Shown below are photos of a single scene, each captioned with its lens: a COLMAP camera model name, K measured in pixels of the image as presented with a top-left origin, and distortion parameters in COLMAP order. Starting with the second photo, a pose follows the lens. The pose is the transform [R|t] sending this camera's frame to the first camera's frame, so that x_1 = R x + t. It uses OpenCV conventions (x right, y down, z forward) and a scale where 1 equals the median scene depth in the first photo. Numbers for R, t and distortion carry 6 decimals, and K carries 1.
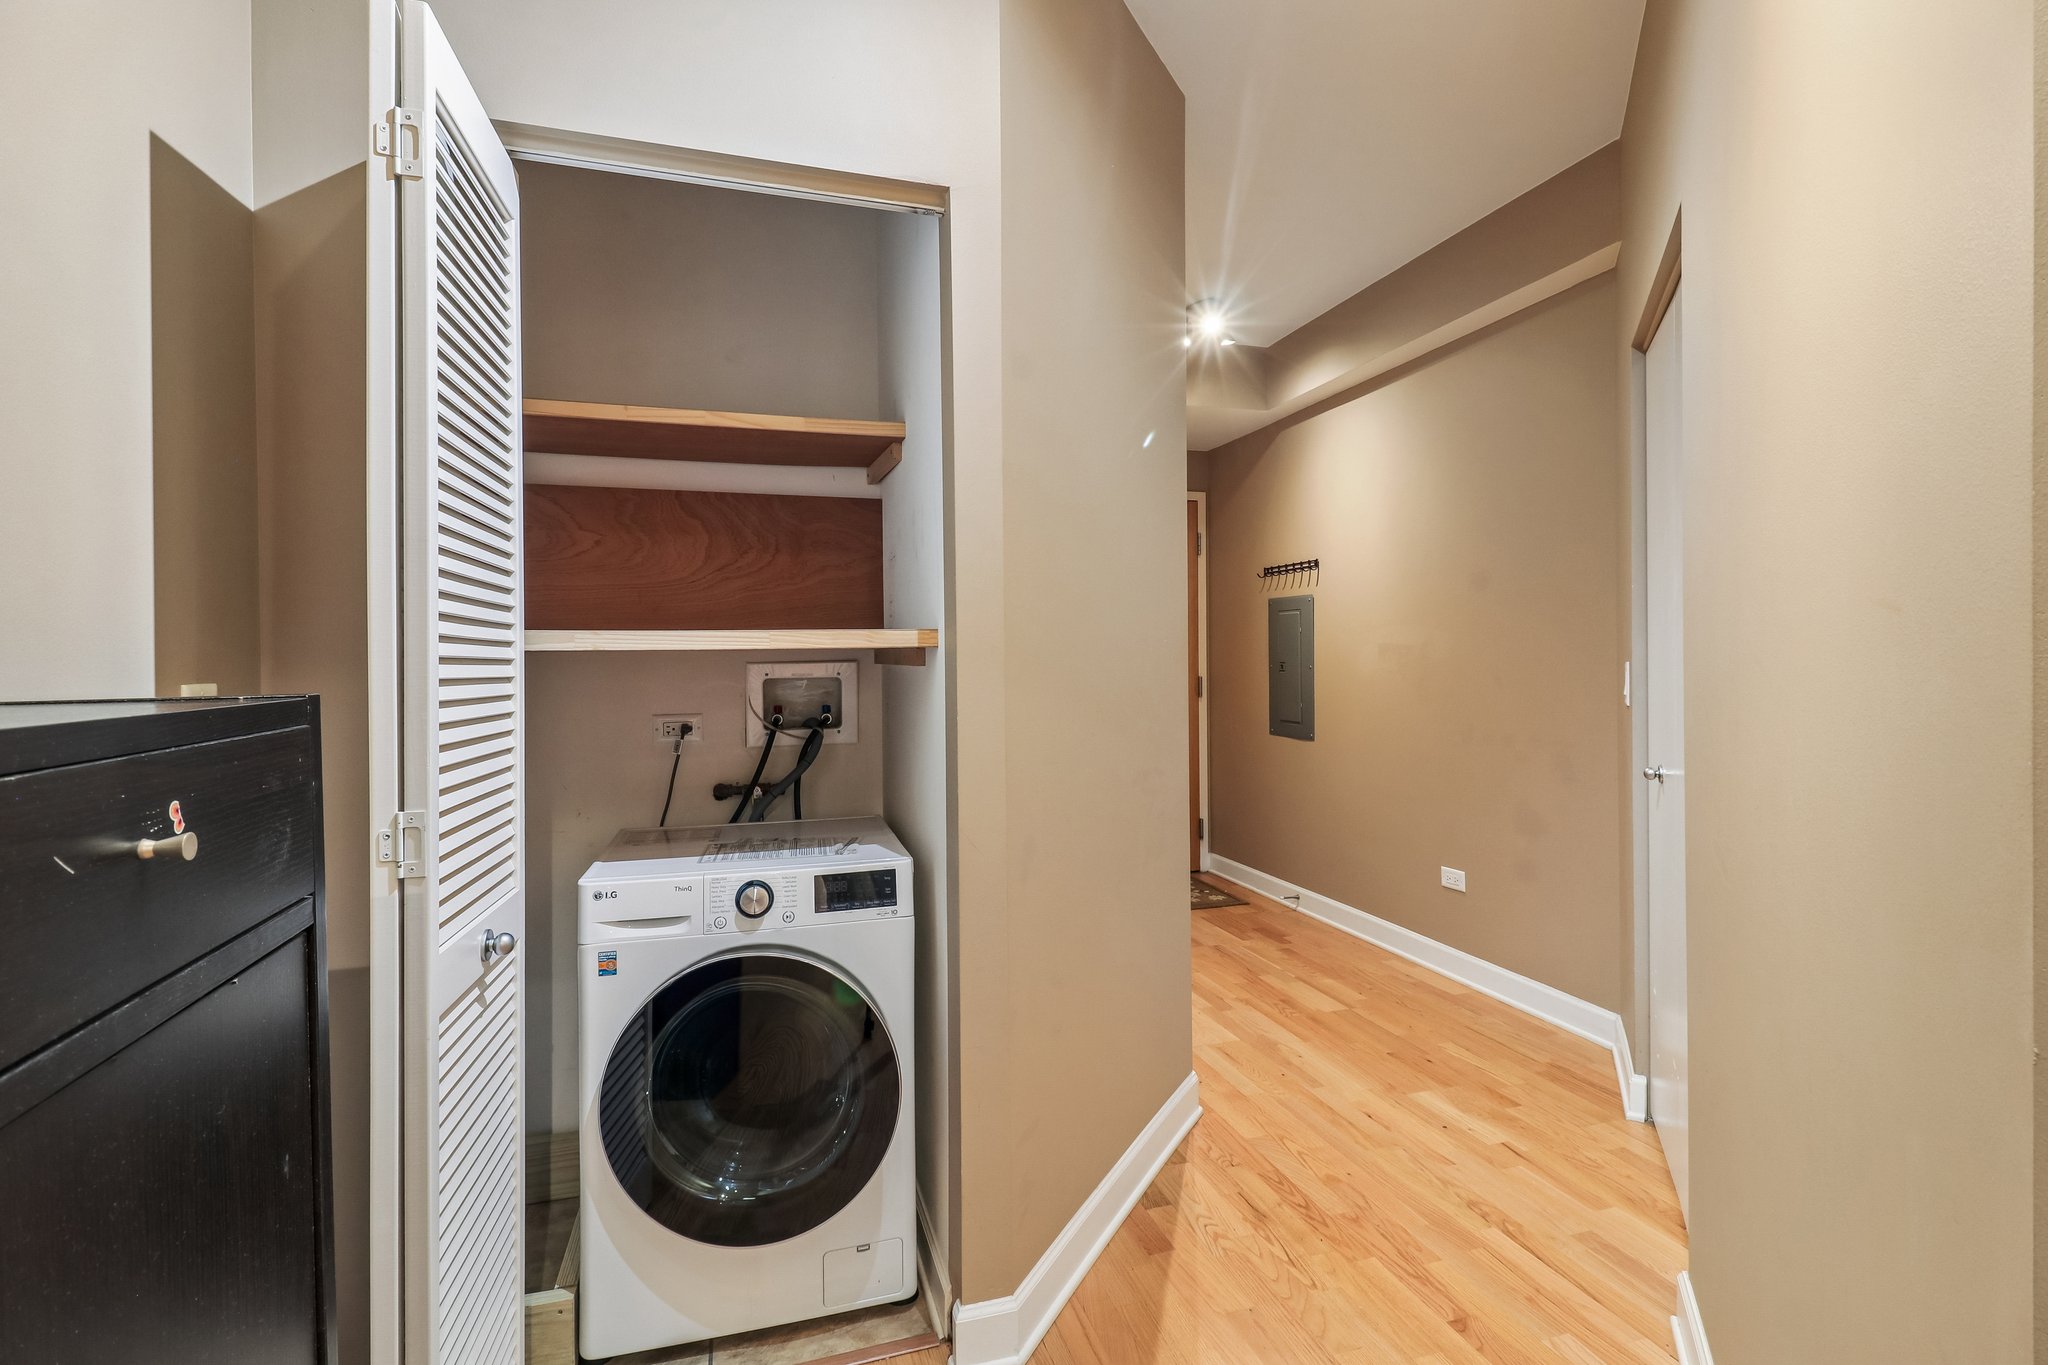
lens RADIAL K [[895.0, 0, 1034.4], [0, 895.0, 670.5], [0, 0, 1]] dist [0.000465, 0.000035]
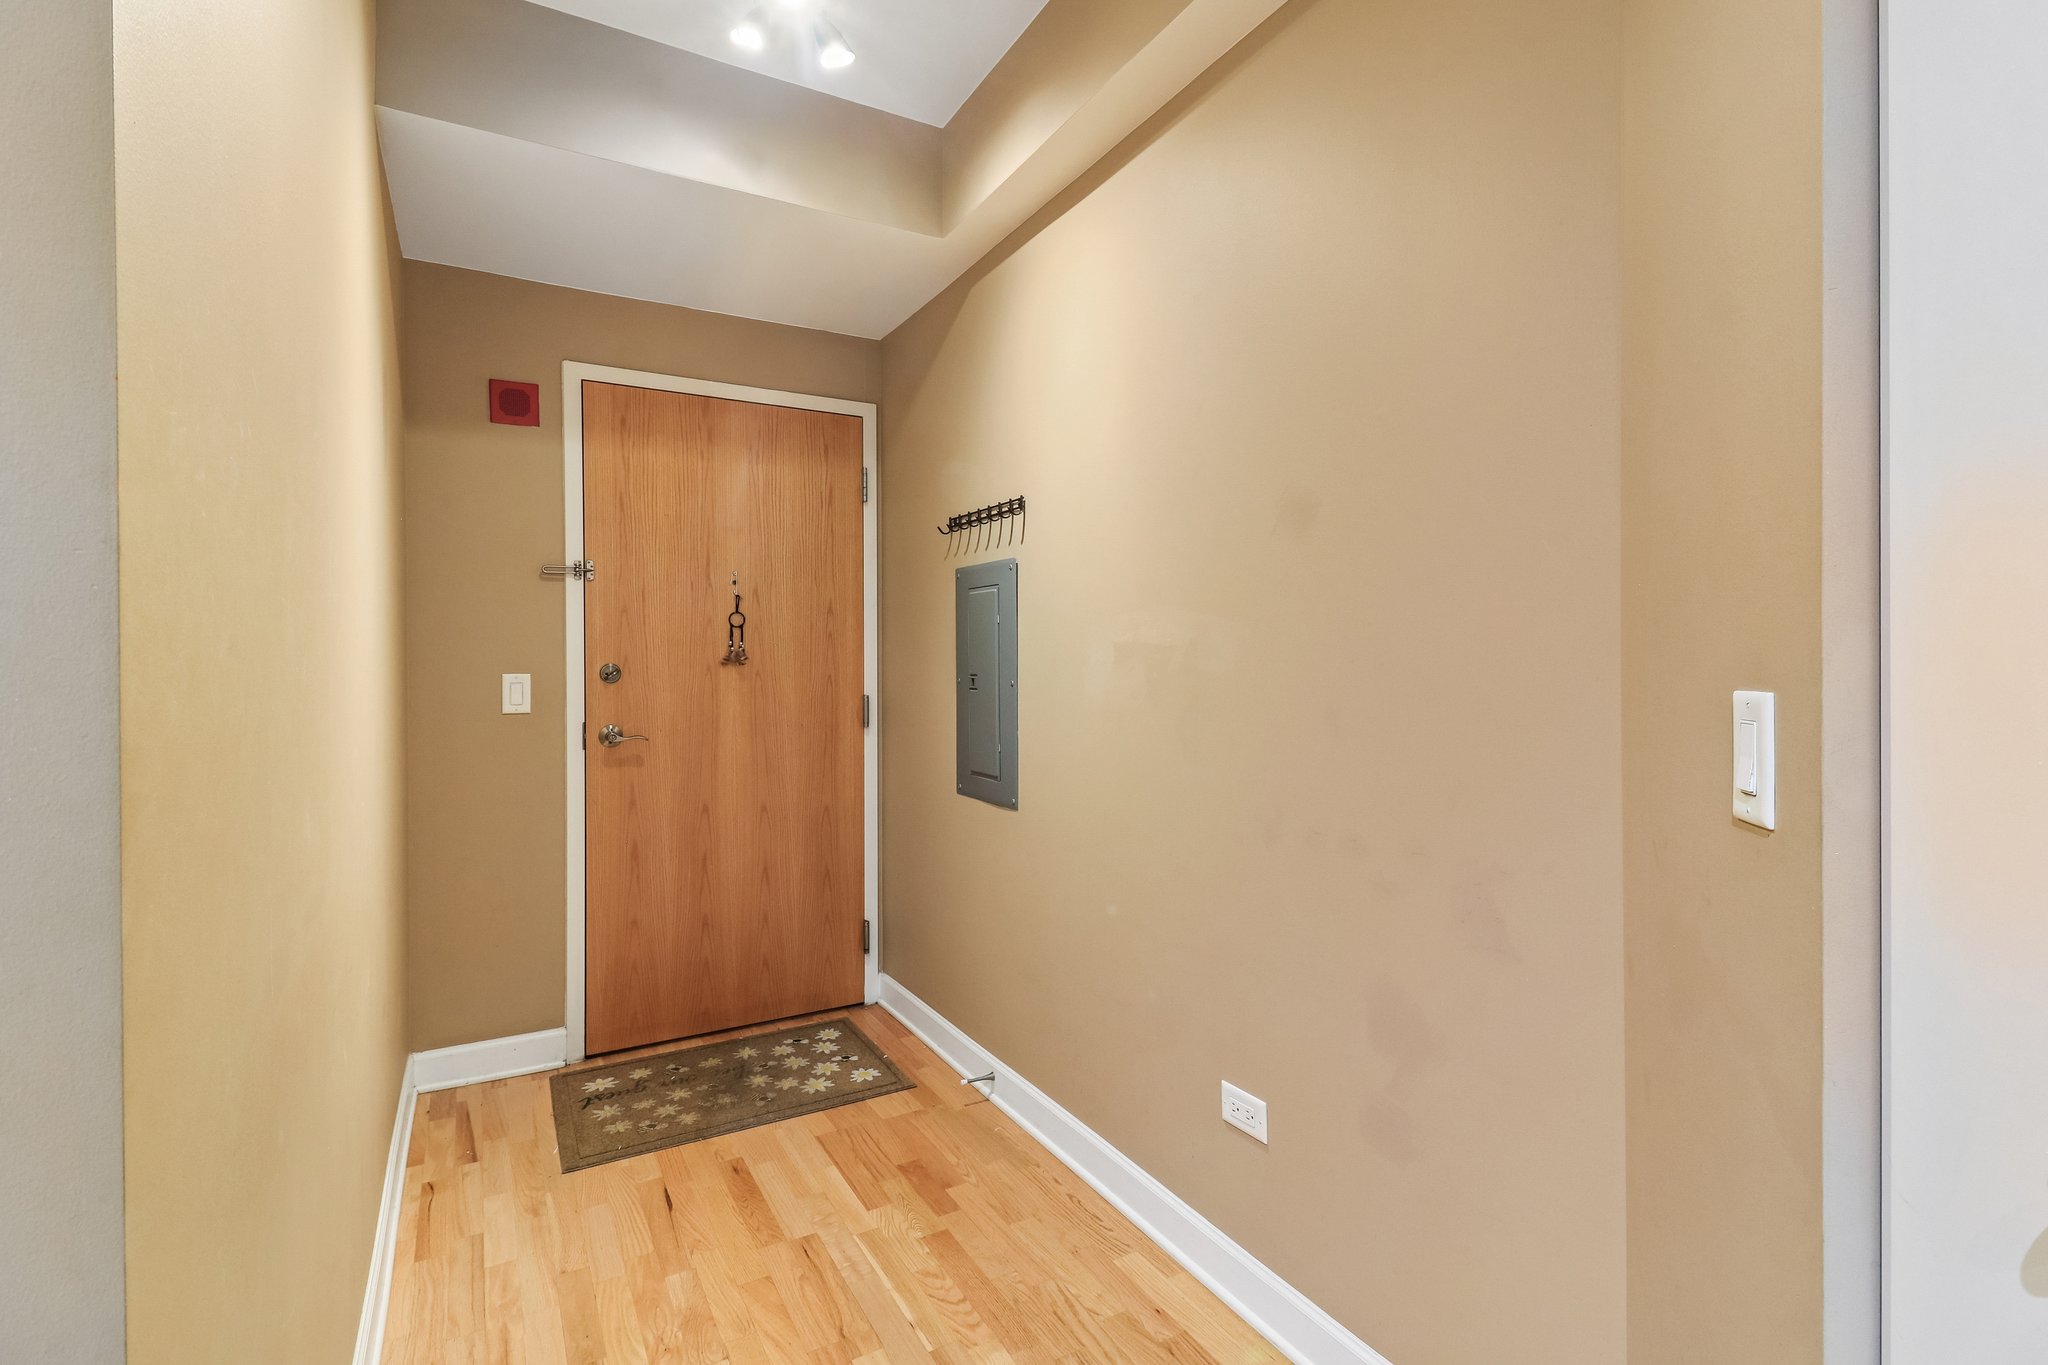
lens RADIAL K [[957.2, 0, 1023.4], [0, 957.2, 680.3], [0, 0, 1]] dist [0.014550, -0.006320]
pose [[0.974730, 0.002237, 0.223374, 0.171955], [-0.003285, 0.999985, 0.004318, -0.008173], [-0.223361, -0.004943, 0.974723, 0.382648]]
